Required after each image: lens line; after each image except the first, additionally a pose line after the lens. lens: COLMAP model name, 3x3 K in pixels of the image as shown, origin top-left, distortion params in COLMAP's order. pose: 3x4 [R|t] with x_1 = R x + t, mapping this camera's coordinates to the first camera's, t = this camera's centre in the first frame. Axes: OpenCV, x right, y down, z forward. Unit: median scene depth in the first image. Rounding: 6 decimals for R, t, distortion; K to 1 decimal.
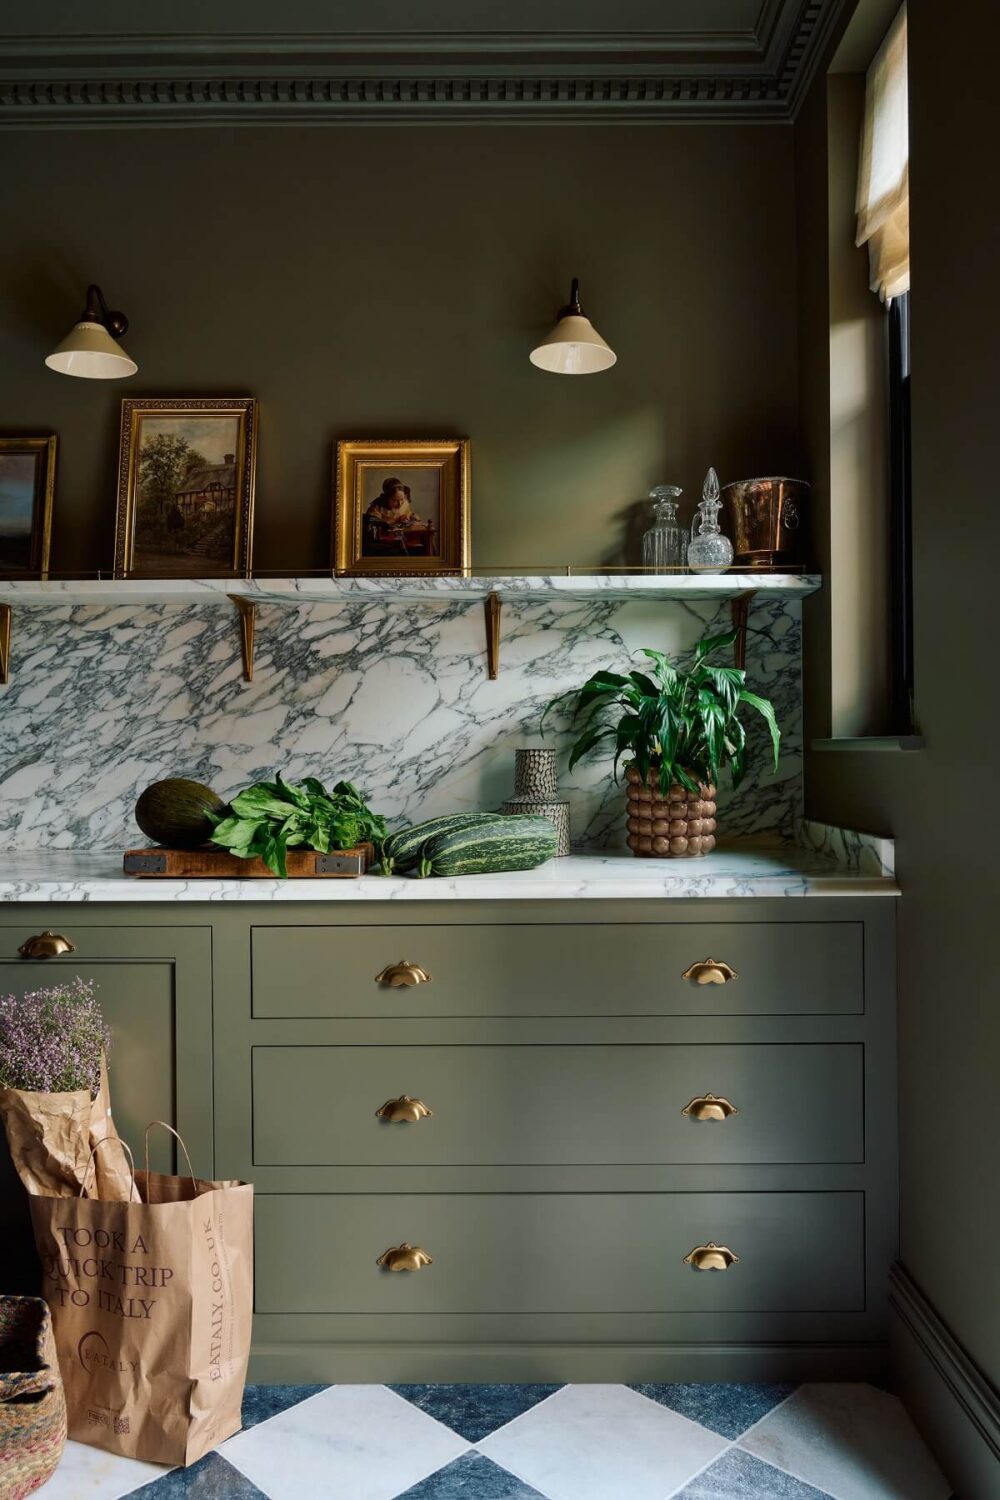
lens RADIAL K [[1087.7, 0, 511.3], [0, 1087.7, 752.7], [0, 0, 1]] dist [-0.005035, -0.002749]
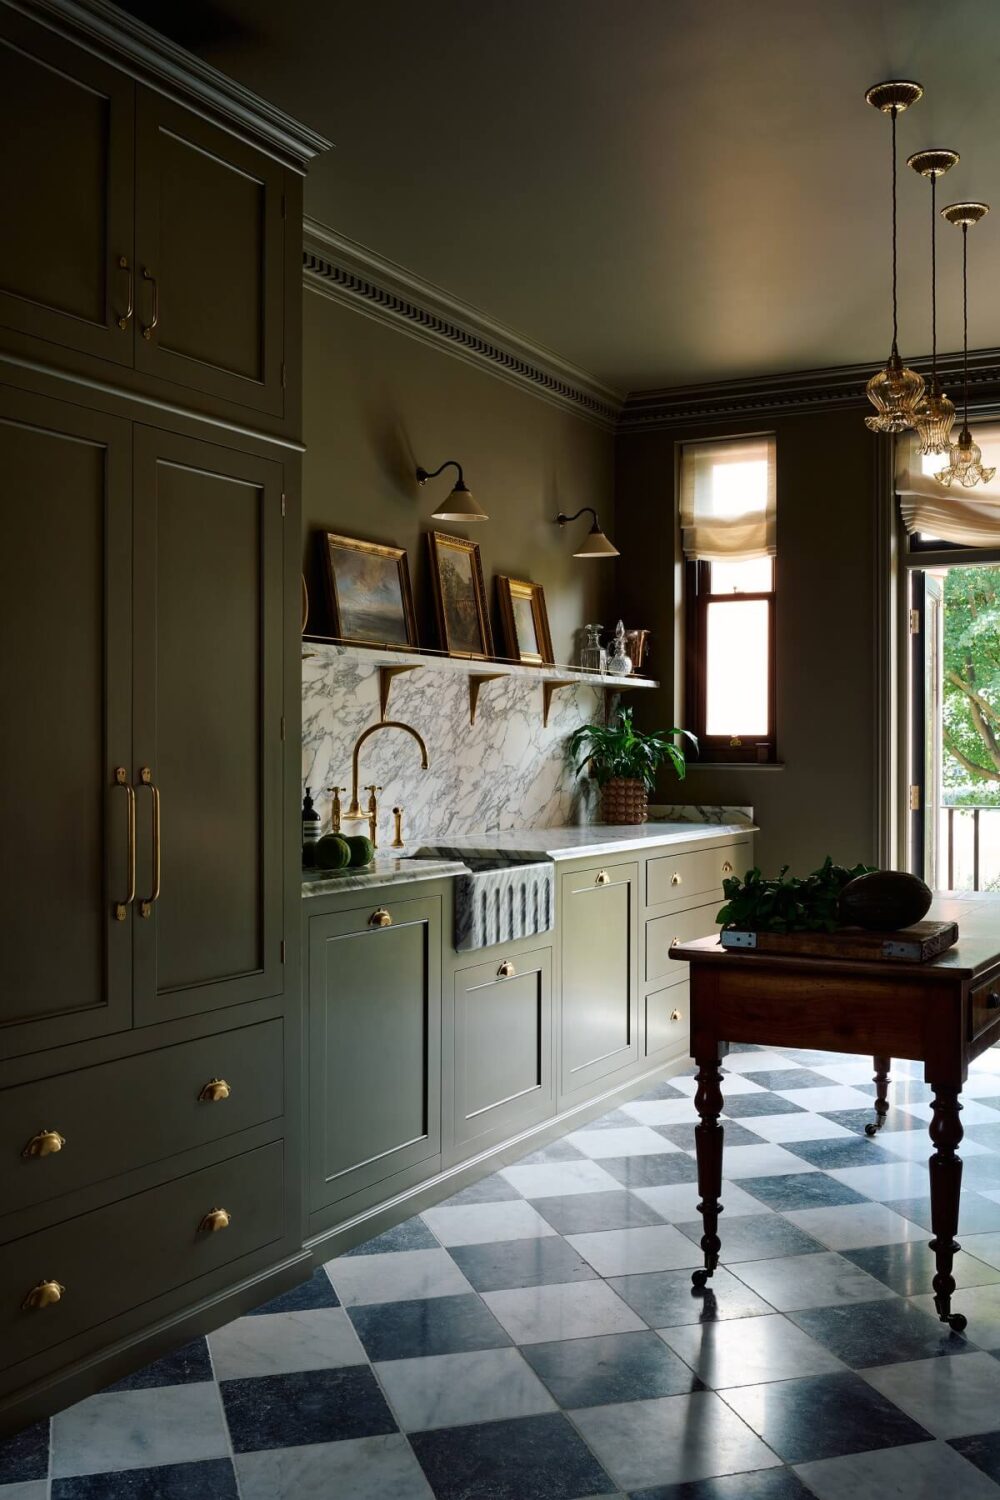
lens RADIAL K [[1415.9, 0, 495.1], [0, 1415.9, 760.7], [0, 0, 1]] dist [-0.061881, 0.000000]
pose [[0.476163, 0.000902, 0.879356, -1.992789], [-0.001573, 0.999999, -0.000174, -0.015292], [-0.879355, -0.001300, 0.476164, 0.017268]]
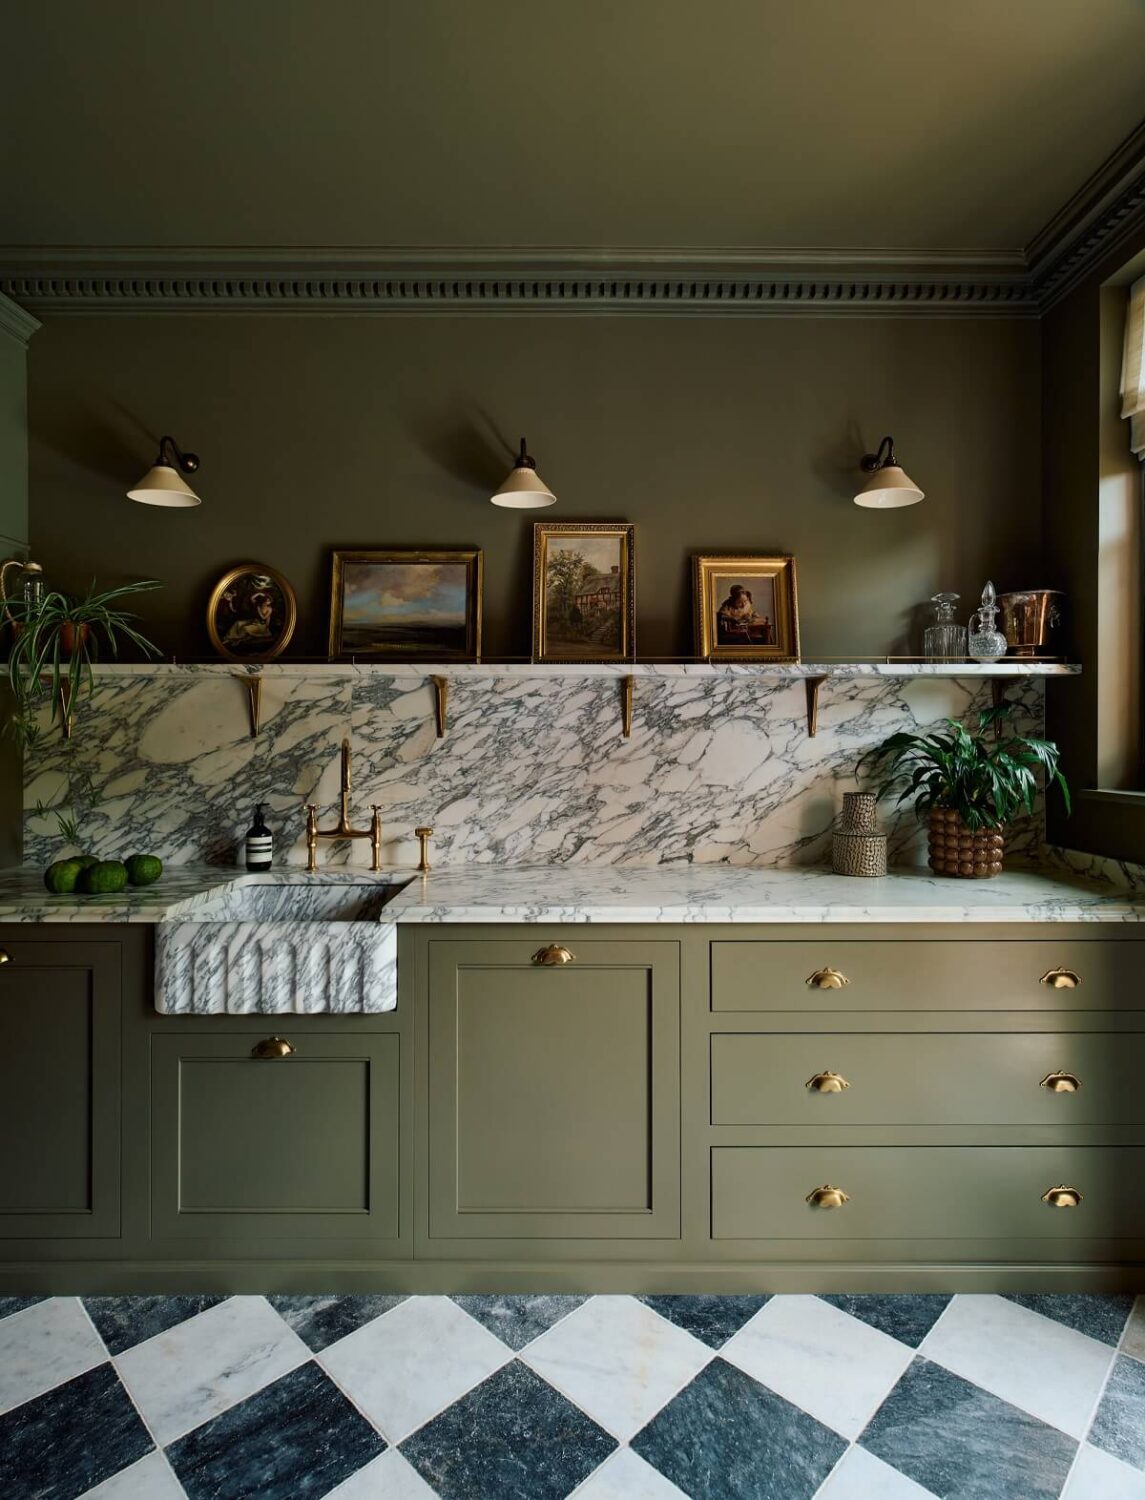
lens RADIAL K [[798.6, 0, 582.3], [0, 798.6, 737.0], [0, 0, 1]] dist [0.018062, -0.007675]
pose [[0.999858, 0.006040, 0.015726, -0.312217], [-0.006006, 0.999979, -0.002235, -0.063628], [-0.015739, 0.002141, 0.999874, 0.027107]]
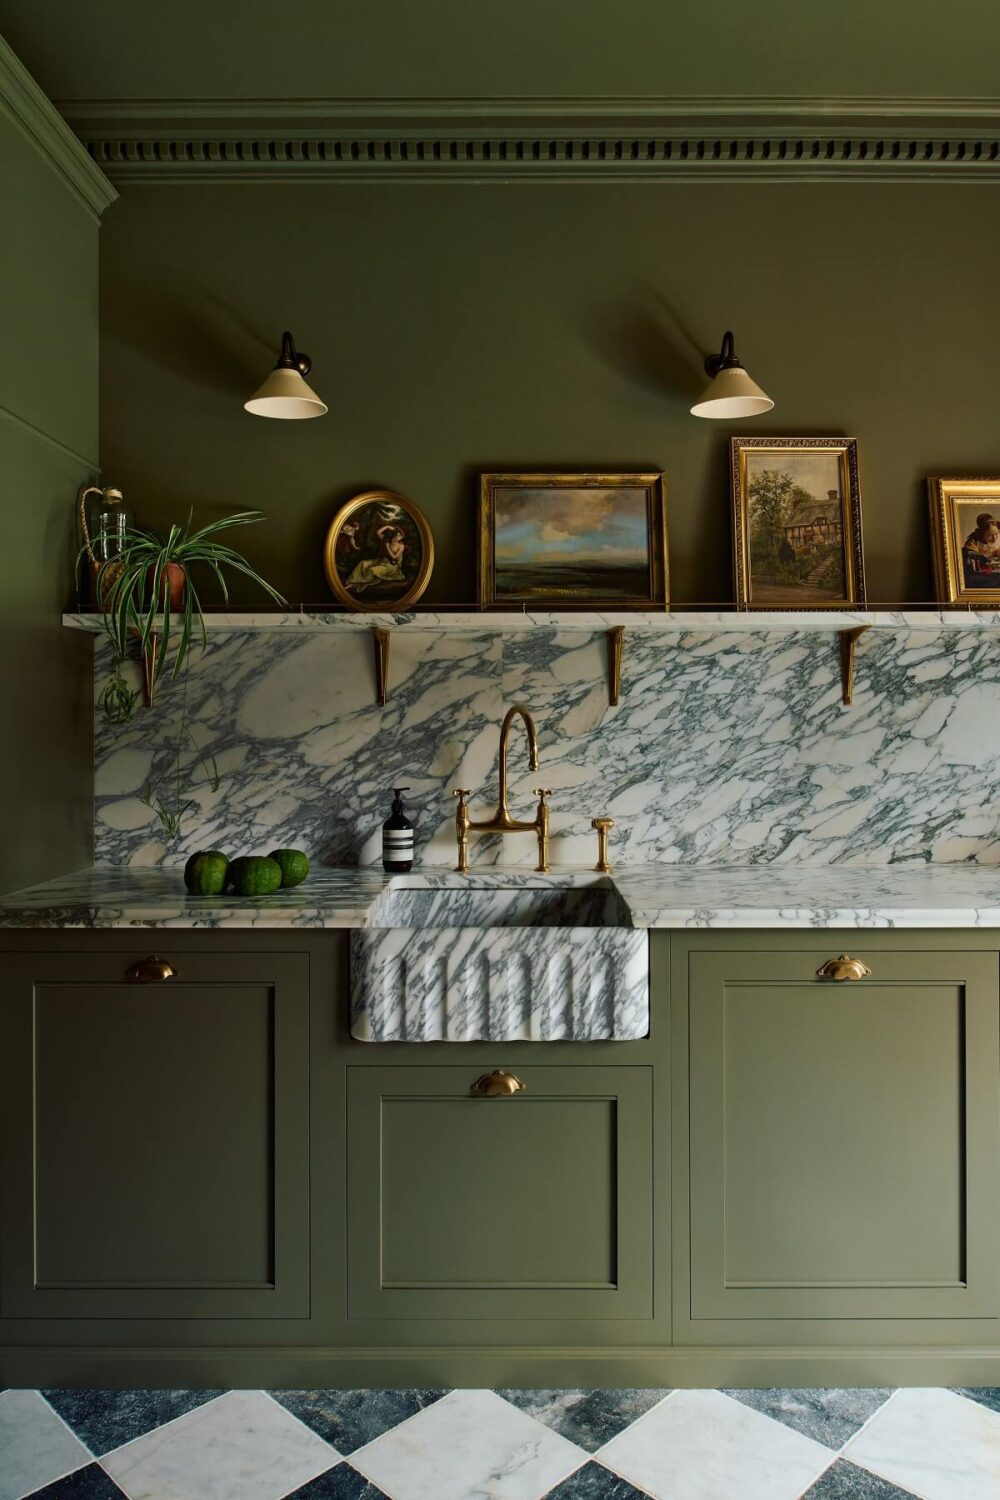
lens RADIAL K [[1042.1, 0, 515.1], [0, 1042.1, 713.5], [0, 0, 1]] dist [-0.001415, -0.012619]
pose [[0.999893, 0.003907, 0.014066, -0.580031], [-0.003704, 0.999889, -0.014431, -0.041558], [-0.014121, 0.014377, 0.999797, -0.006220]]
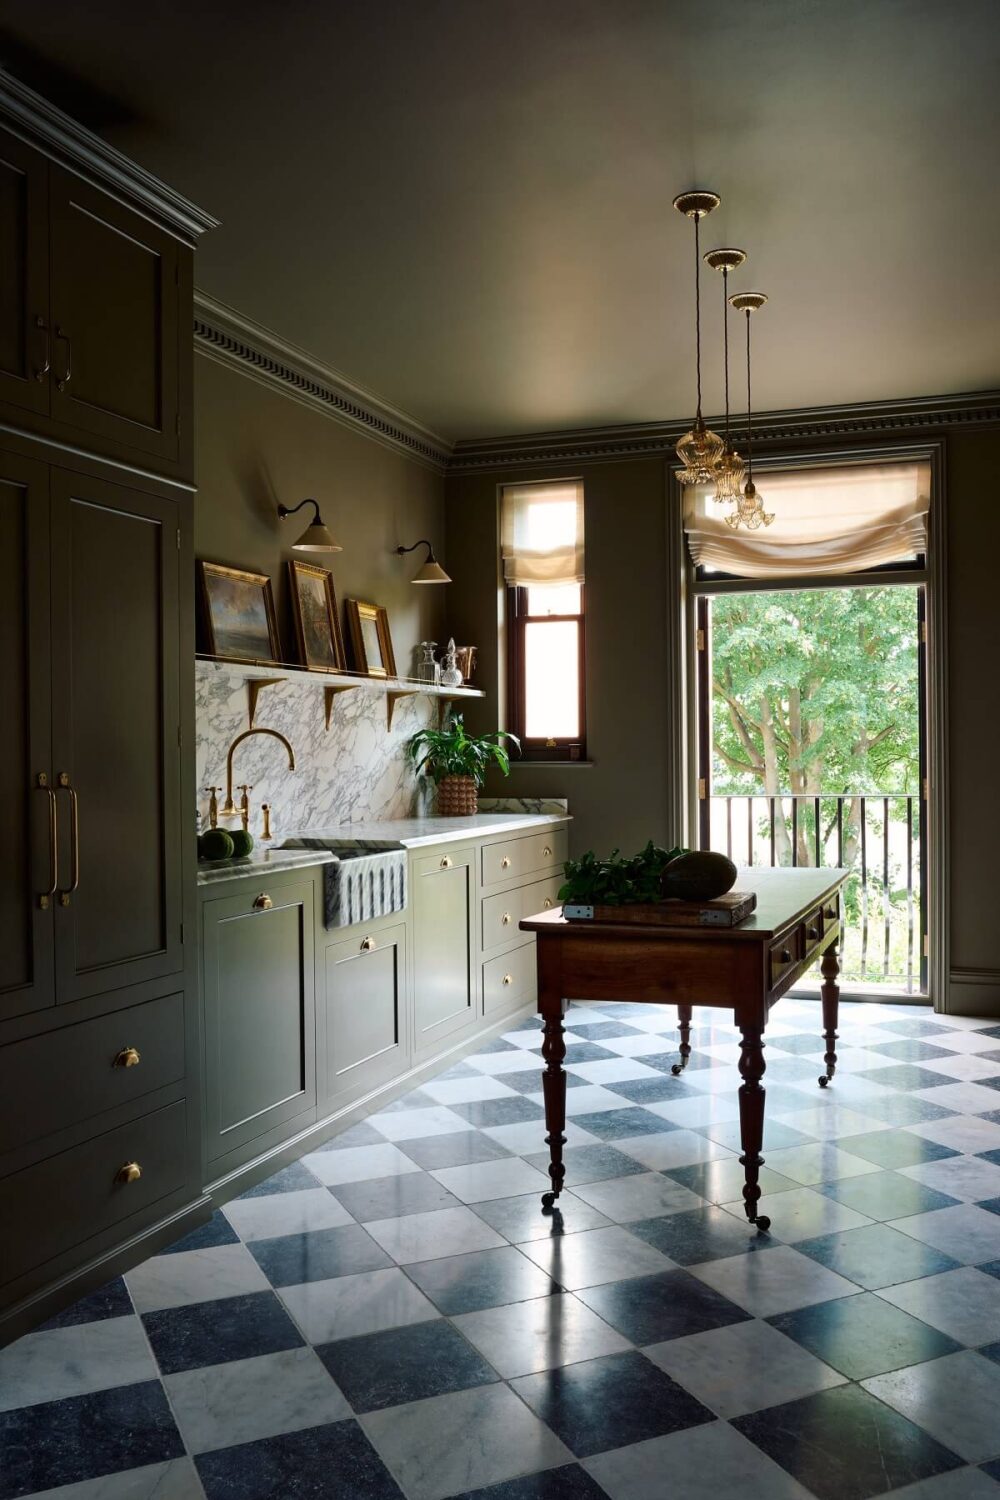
lens RADIAL K [[1251.1, 0, 506.9], [0, 1251.1, 759.6], [0, 0, 1]] dist [-0.104728, 0.087005]
pose [[0.337773, -0.003854, 0.941220, -2.040326], [0.009403, 0.999956, 0.000721, -0.018156], [-0.941181, 0.008606, 0.337794, 0.049489]]
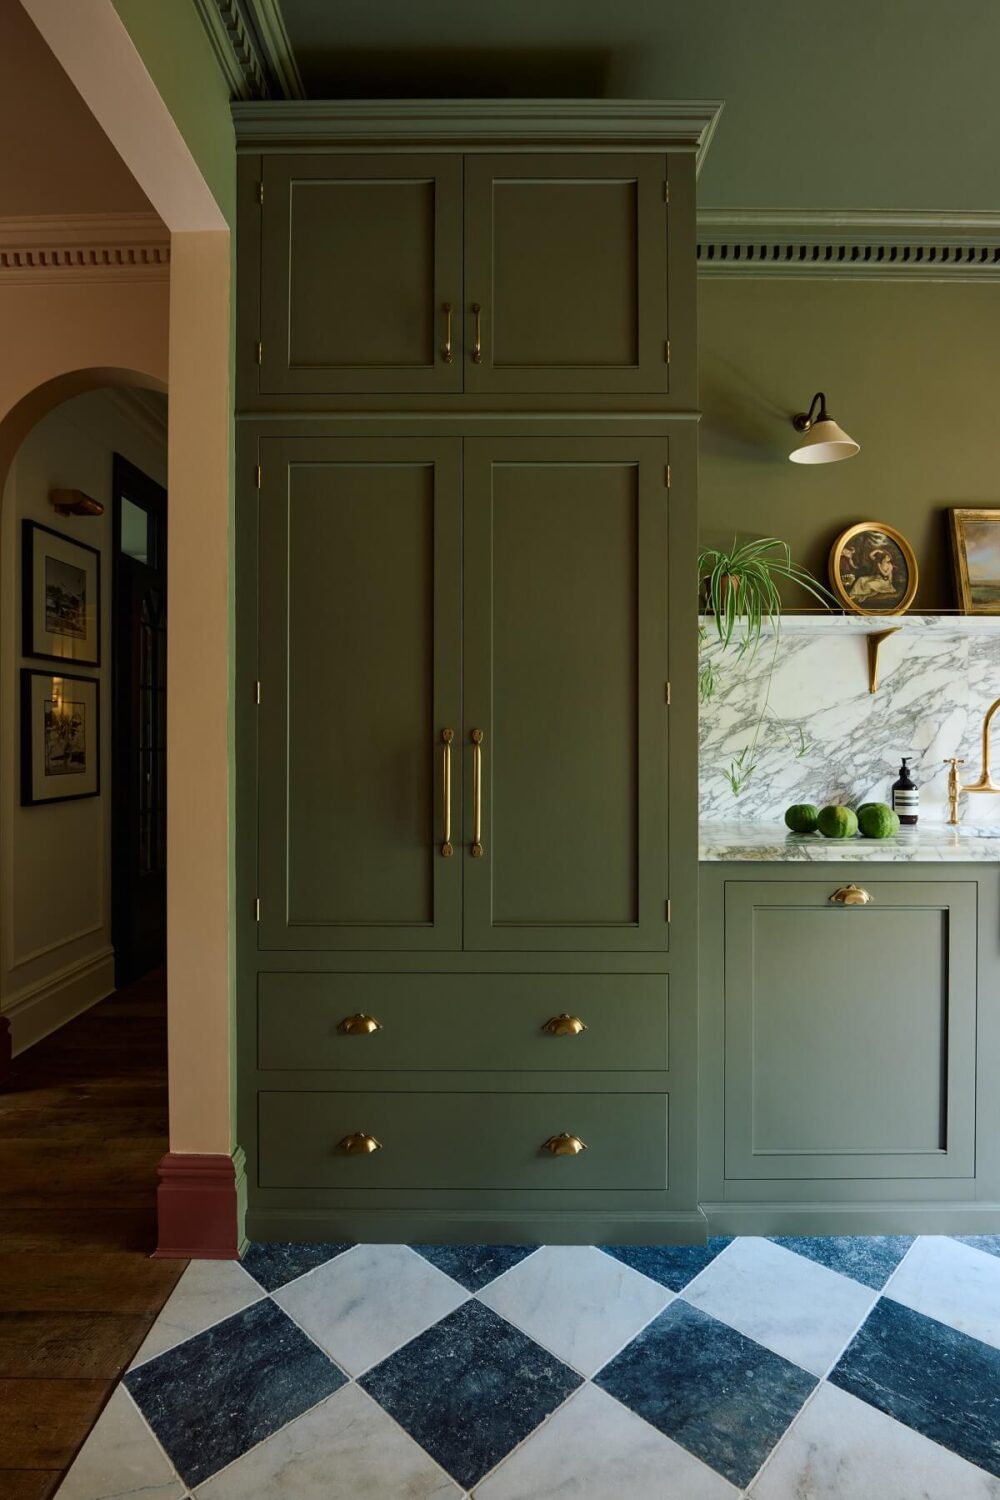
lens RADIAL K [[738.9, 0, 498.8], [0, 738.9, 744.2], [0, 0, 1]] dist [-0.030382, -0.000088]
pose [[0.999958, 0.006874, -0.006119, -1.147474], [-0.006888, 0.999974, -0.002238, 0.004434], [0.006104, 0.002280, 0.999979, 0.109233]]
